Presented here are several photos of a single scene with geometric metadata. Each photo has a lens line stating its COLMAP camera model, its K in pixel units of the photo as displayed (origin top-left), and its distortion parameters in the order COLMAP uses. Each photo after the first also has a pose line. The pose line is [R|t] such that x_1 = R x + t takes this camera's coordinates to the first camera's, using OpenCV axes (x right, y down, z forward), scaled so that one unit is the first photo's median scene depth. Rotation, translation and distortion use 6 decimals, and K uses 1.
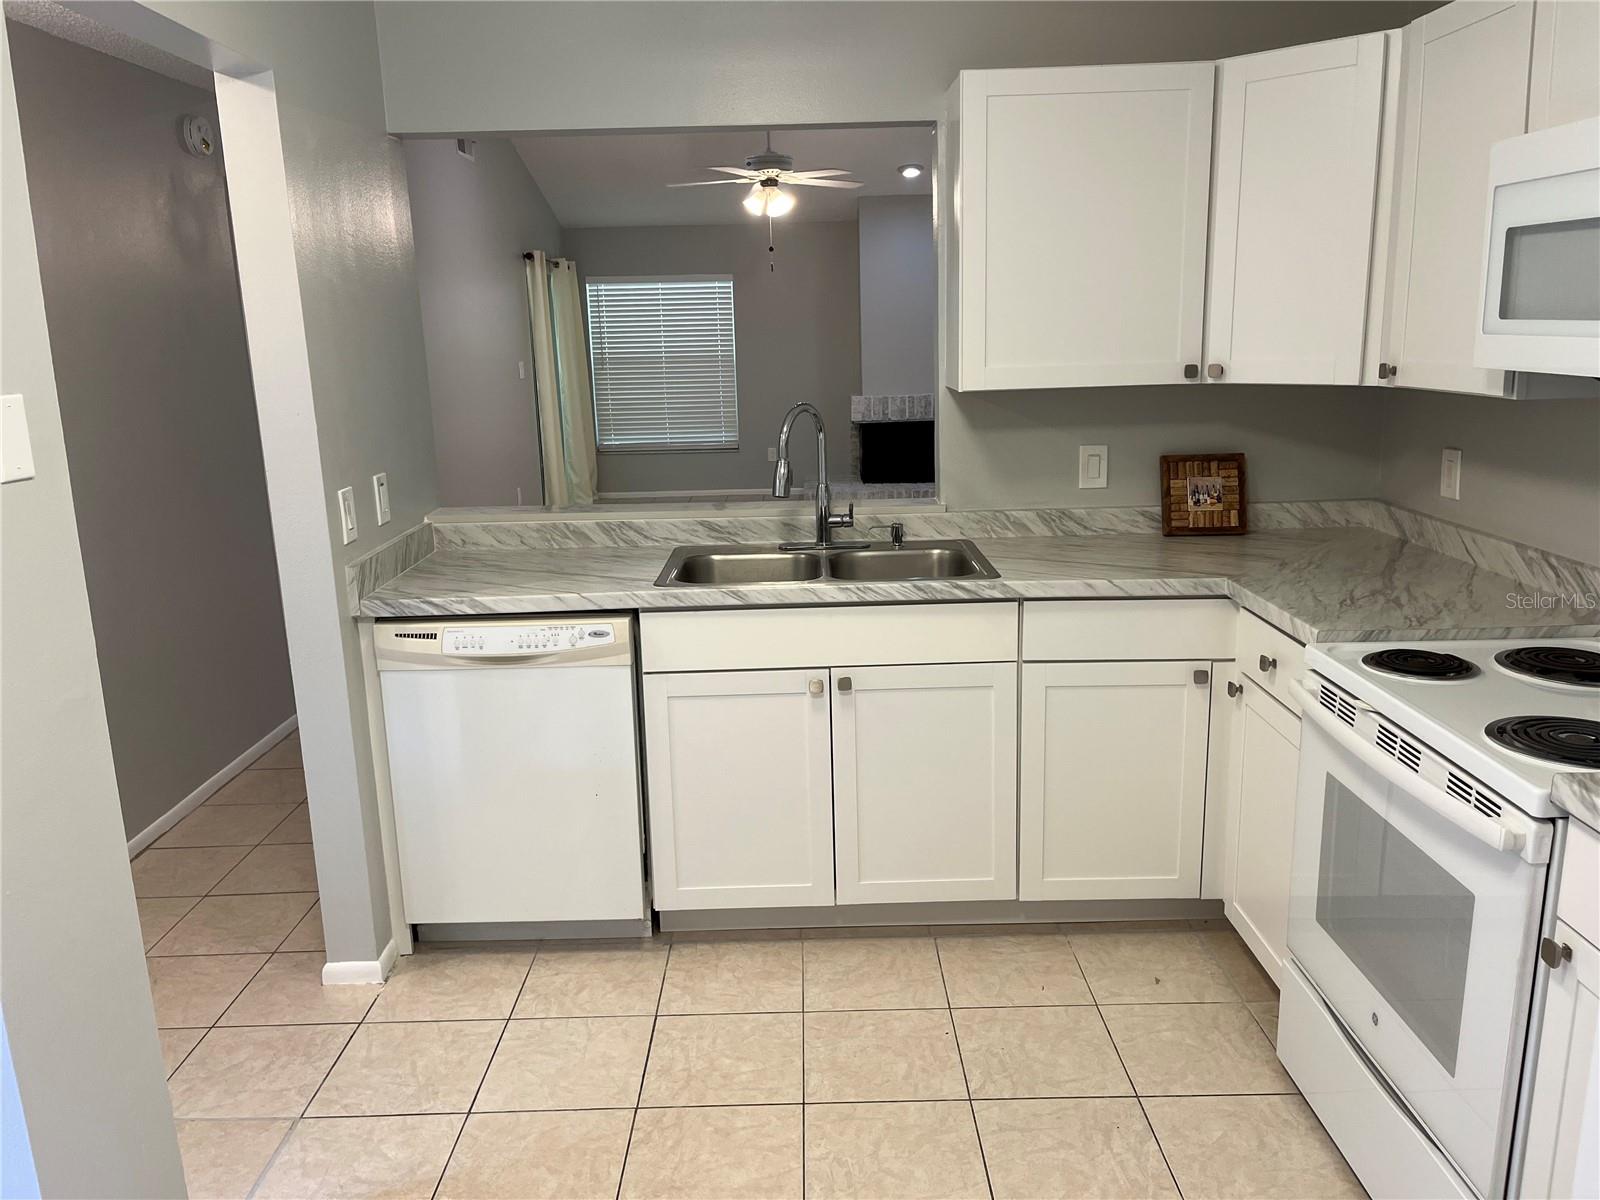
lens RADIAL K [[1209.0, 0, 805.8], [0, 1209.0, 586.8], [0, 0, 1]] dist [0.051957, -0.077898]
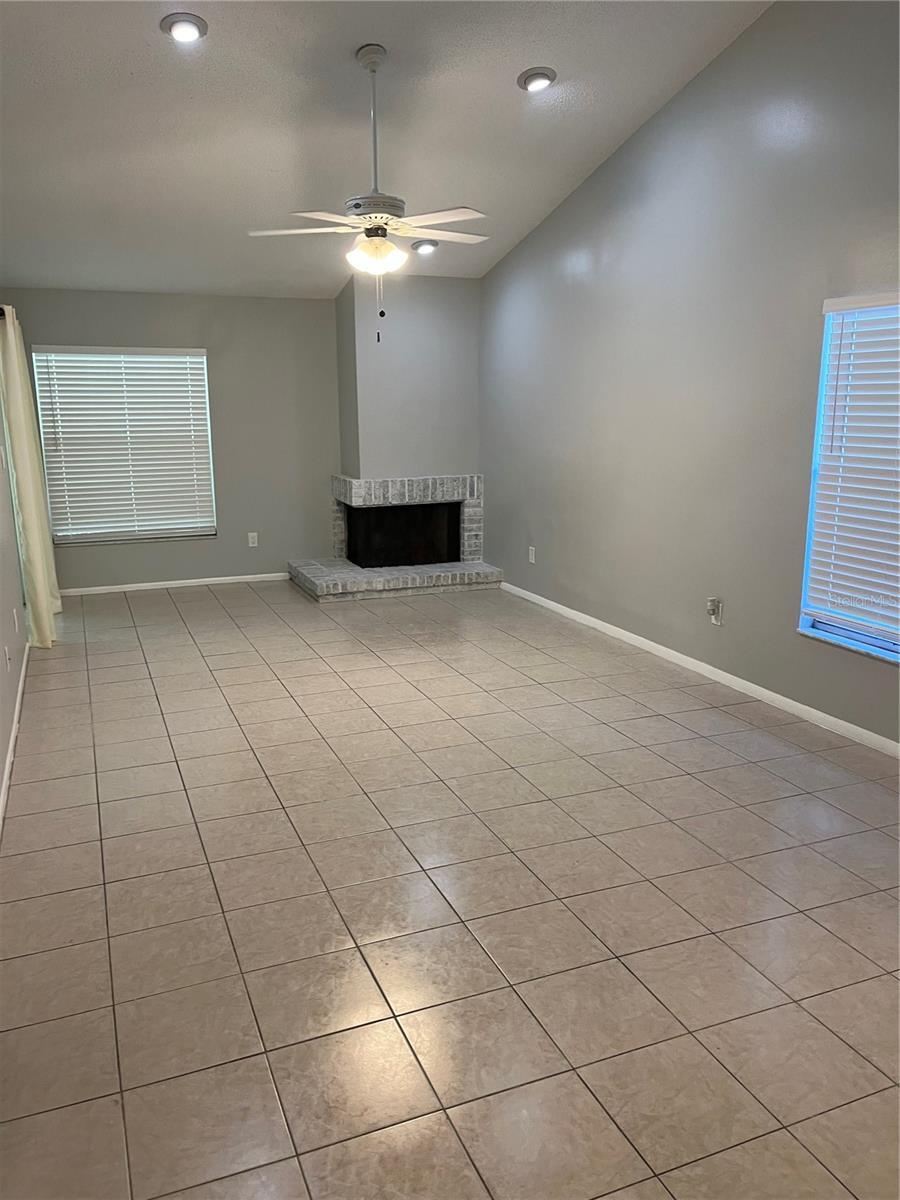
lens RADIAL K [[906.8, 0, 428.3], [0, 906.8, 615.2], [0, 0, 1]] dist [0.051957, -0.077898]
pose [[0.932134, -0.064720, 0.356282, -0.522445], [0.059857, 0.997902, 0.024669, -0.195748], [-0.357131, -0.001669, 0.934053, 0.918671]]
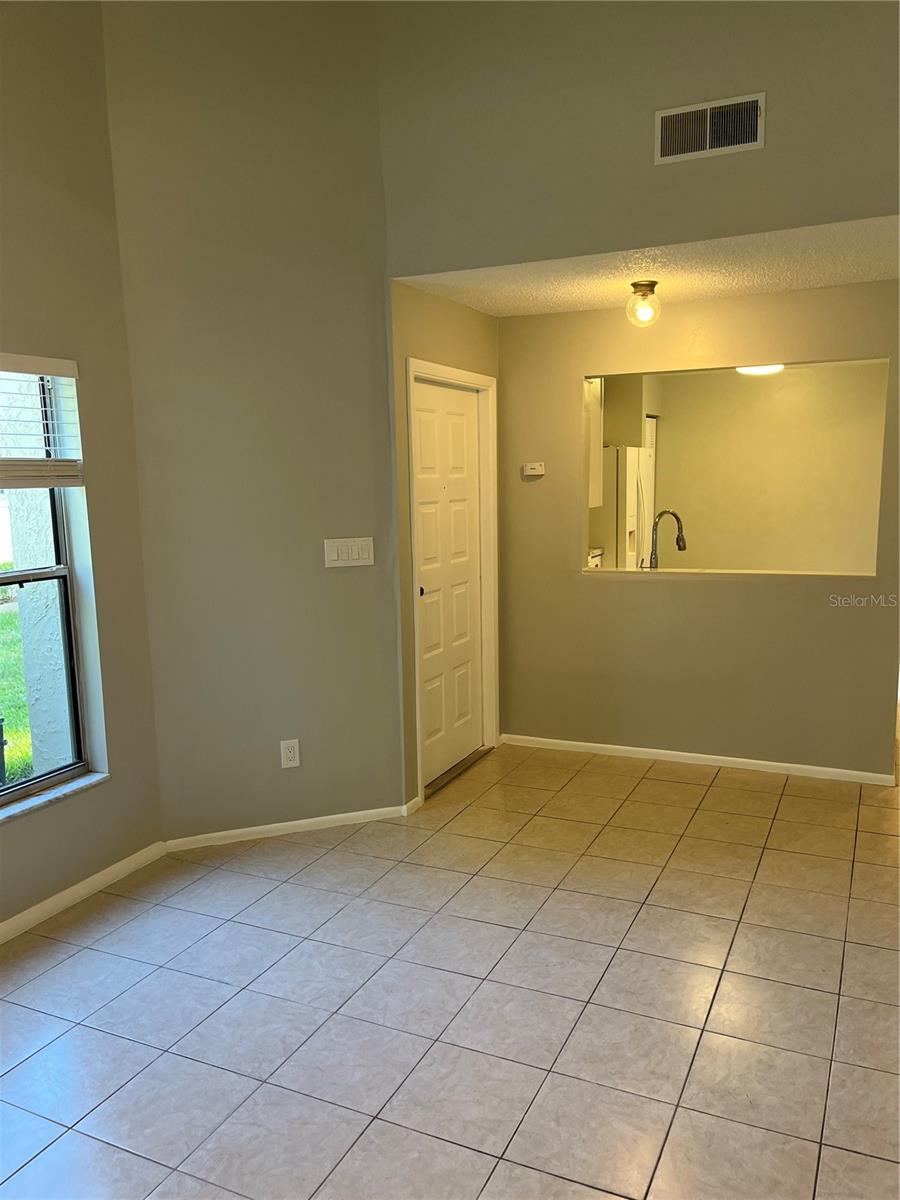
lens RADIAL K [[906.8, 0, 453.1], [0, 906.8, 609.8], [0, 0, 1]] dist [0.051957, -0.077898]
pose [[-0.899655, -0.031544, 0.435460, -0.343936], [0.128271, 0.934274, 0.332685, -0.547941], [-0.417333, 0.355159, -0.836478, 2.448672]]
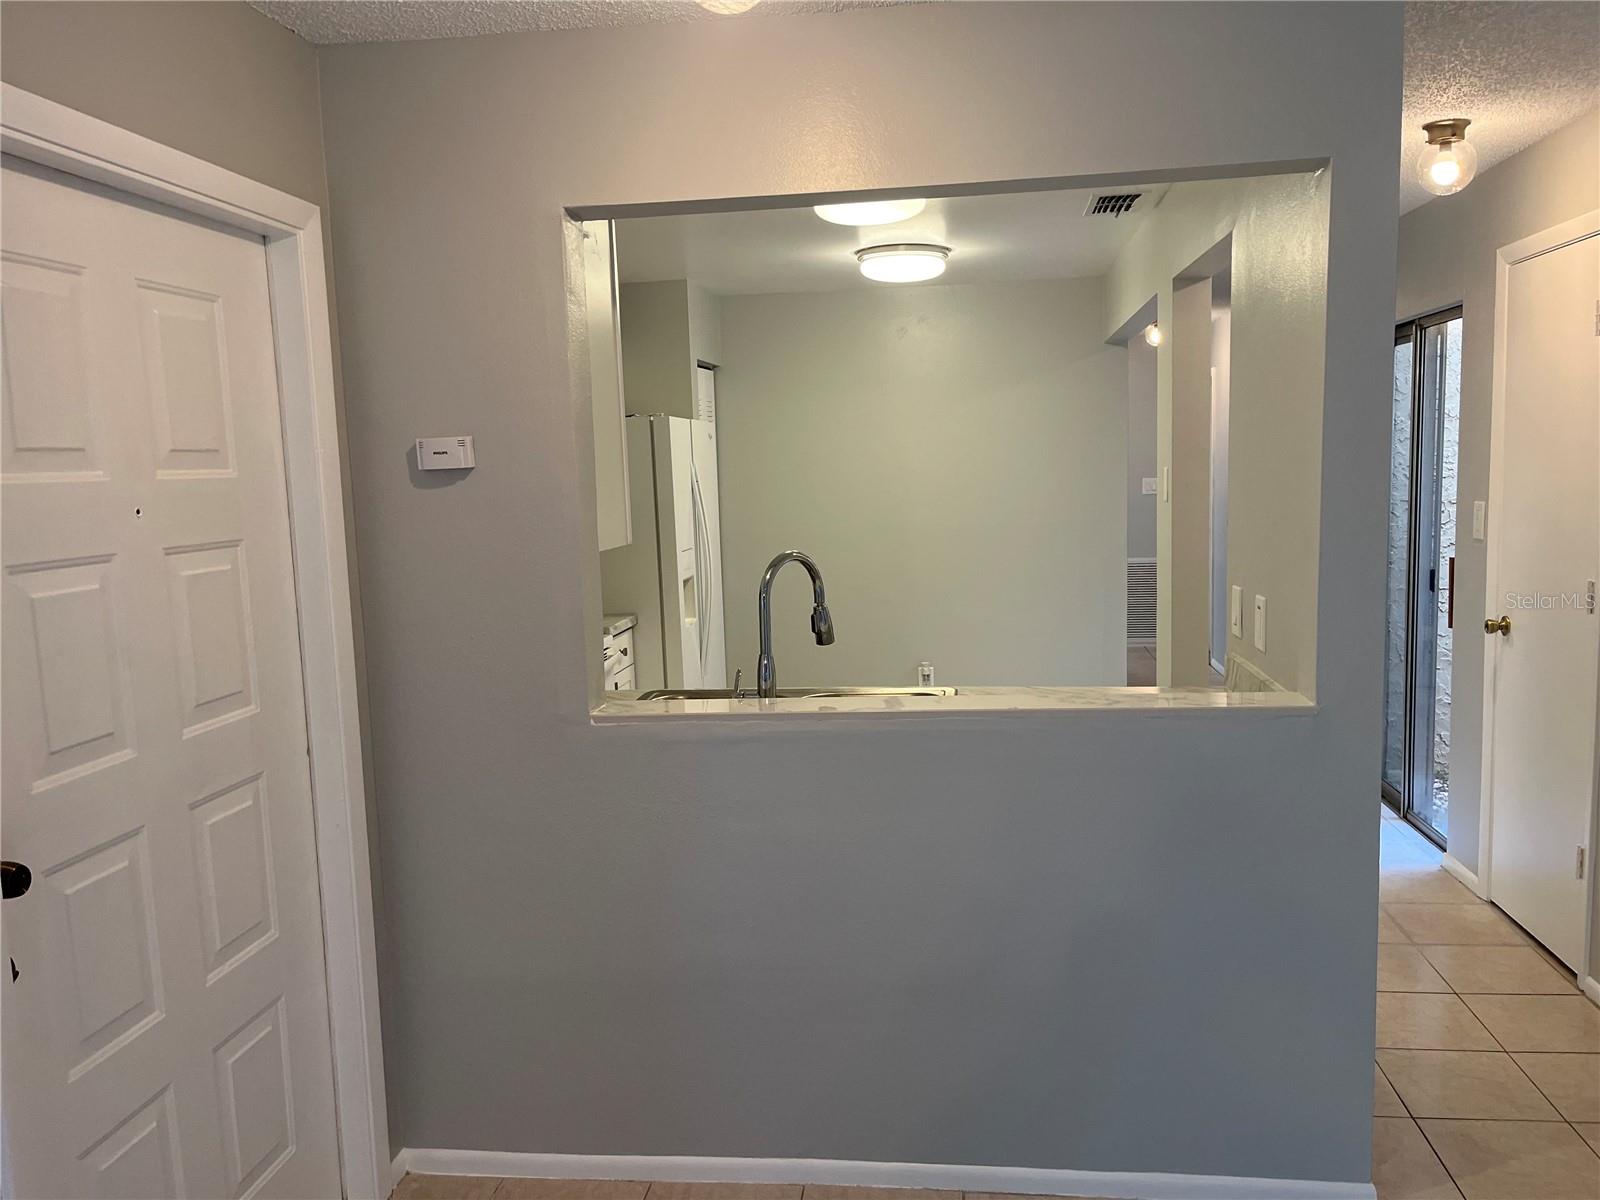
lens RADIAL K [[1209.0, 0, 810.0], [0, 1209.0, 610.0], [0, 0, 1]] dist [0.051957, -0.077898]
pose [[-0.989575, 0.031406, 0.140551, -0.126535], [0.076887, 0.940420, 0.331208, -0.387353], [-0.121775, 0.338561, -0.933031, 1.751190]]
